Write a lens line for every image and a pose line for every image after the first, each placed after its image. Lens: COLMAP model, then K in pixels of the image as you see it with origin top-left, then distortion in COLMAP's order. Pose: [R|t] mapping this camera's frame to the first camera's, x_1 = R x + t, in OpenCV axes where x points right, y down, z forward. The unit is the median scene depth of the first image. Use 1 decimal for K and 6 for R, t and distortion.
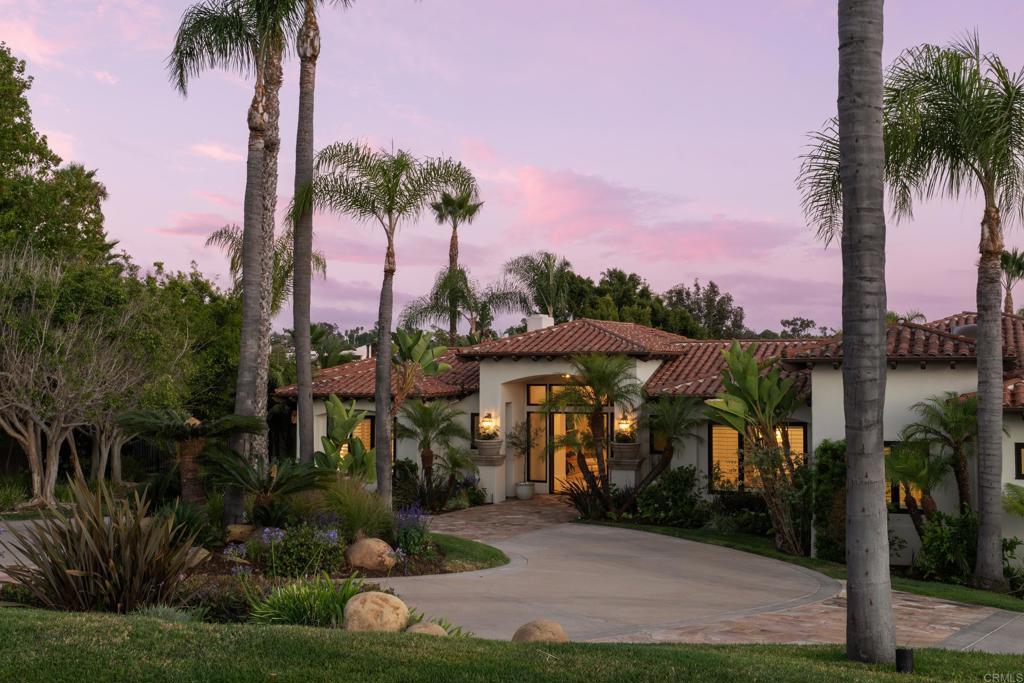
lens RADIAL K [[1059.2, 0, 512.0], [0, 1059.2, 341.5], [0, 0, 1]] dist [0.001921, -0.001710]
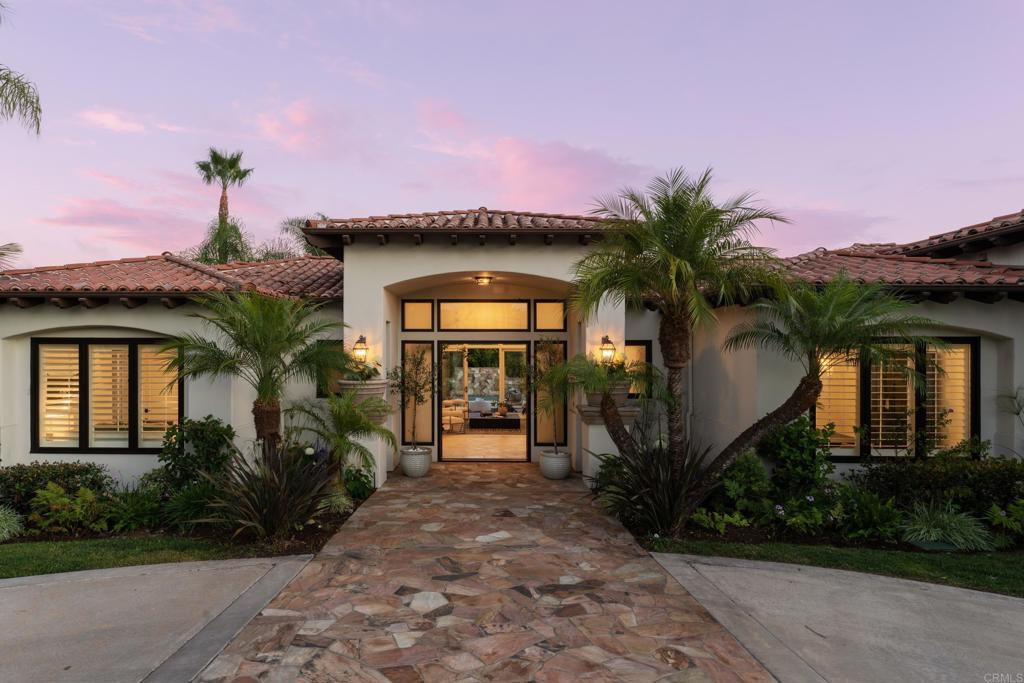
lens RADIAL K [[593.2, 0, 511.1], [0, 593.2, 374.8], [0, 0, 1]] dist [-0.000495, -0.000018]
pose [[0.906156, -0.003134, 0.422932, -0.081865], [-0.021233, 0.998374, 0.052893, 0.066356], [-0.422410, -0.056909, 0.904616, 0.627832]]
